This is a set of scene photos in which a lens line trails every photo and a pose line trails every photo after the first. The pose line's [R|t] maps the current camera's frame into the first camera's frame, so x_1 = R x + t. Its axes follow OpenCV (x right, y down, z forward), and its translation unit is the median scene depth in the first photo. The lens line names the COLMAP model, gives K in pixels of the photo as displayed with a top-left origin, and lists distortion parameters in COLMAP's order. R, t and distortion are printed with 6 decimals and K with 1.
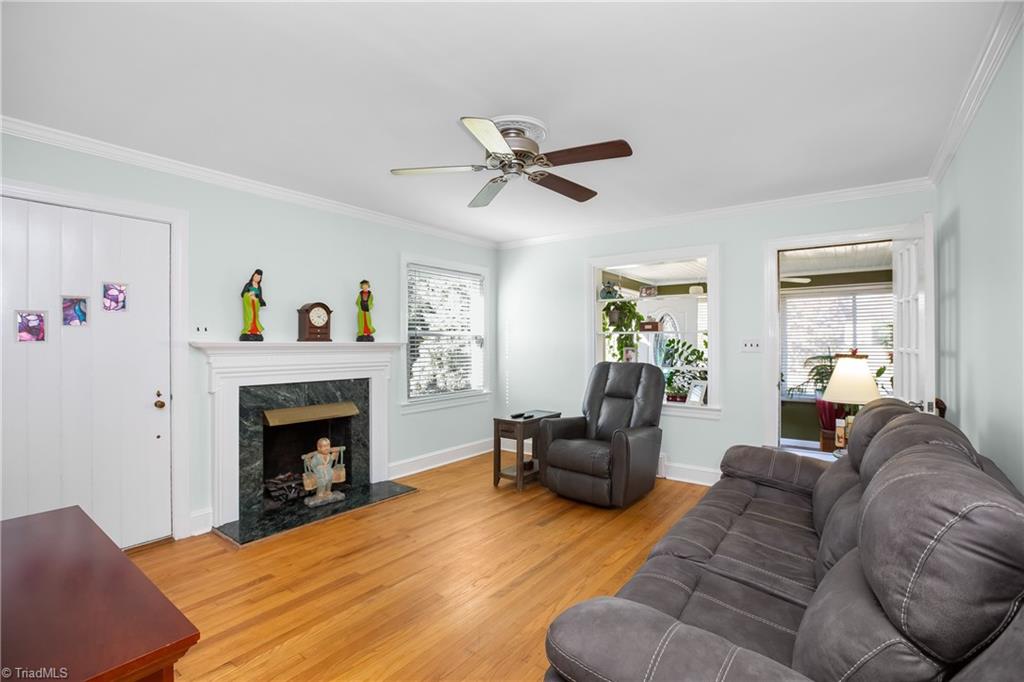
lens RADIAL K [[470.8, 0, 512.0], [0, 470.8, 341.0], [0, 0, 1]] dist [-0.035933, 0.012581]
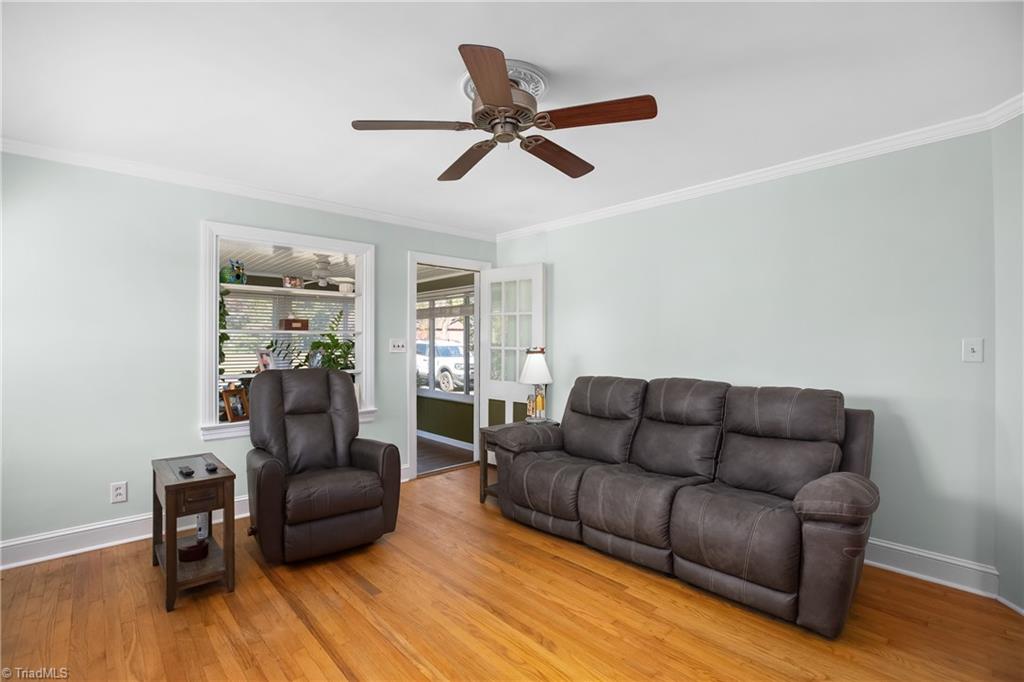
lens RADIAL K [[470.8, 0, 512.0], [0, 470.8, 341.0], [0, 0, 1]] dist [-0.035933, 0.012581]
pose [[0.166652, 0.003680, 0.986009, -0.611765], [-0.003830, 0.999988, -0.003085, -0.001098], [-0.986008, -0.003262, 0.166664, 0.652889]]
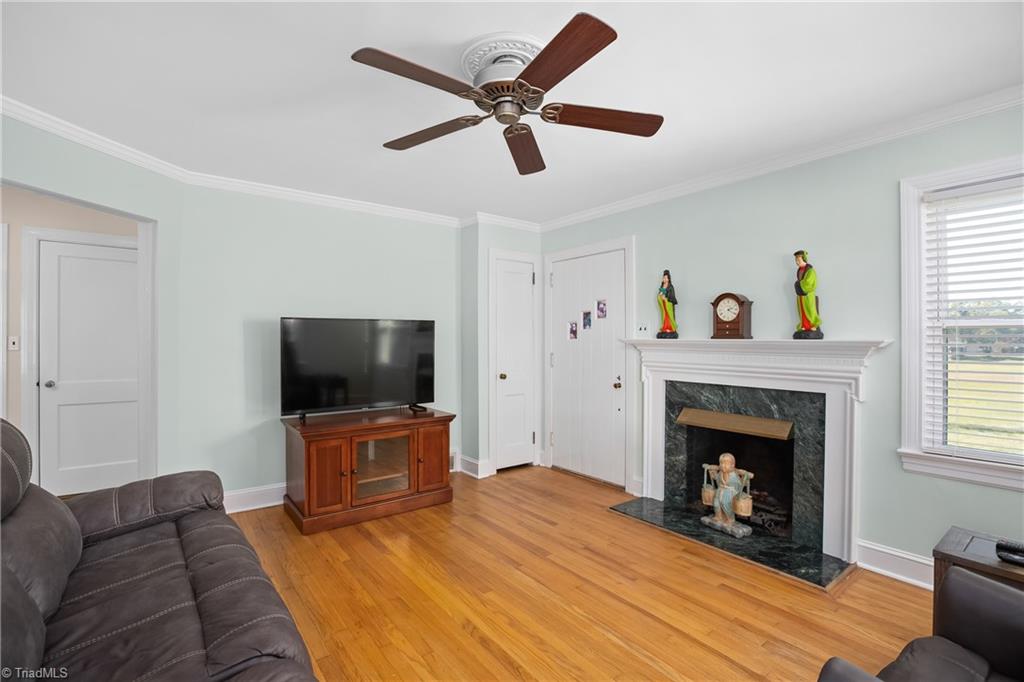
lens RADIAL K [[470.8, 0, 512.0], [0, 470.8, 341.0], [0, 0, 1]] dist [-0.035933, 0.012581]
pose [[-0.260728, 0.000379, -0.965412, 0.556243], [-0.003811, 0.999992, 0.001422, 0.005635], [0.965405, 0.004050, -0.260724, 0.918521]]
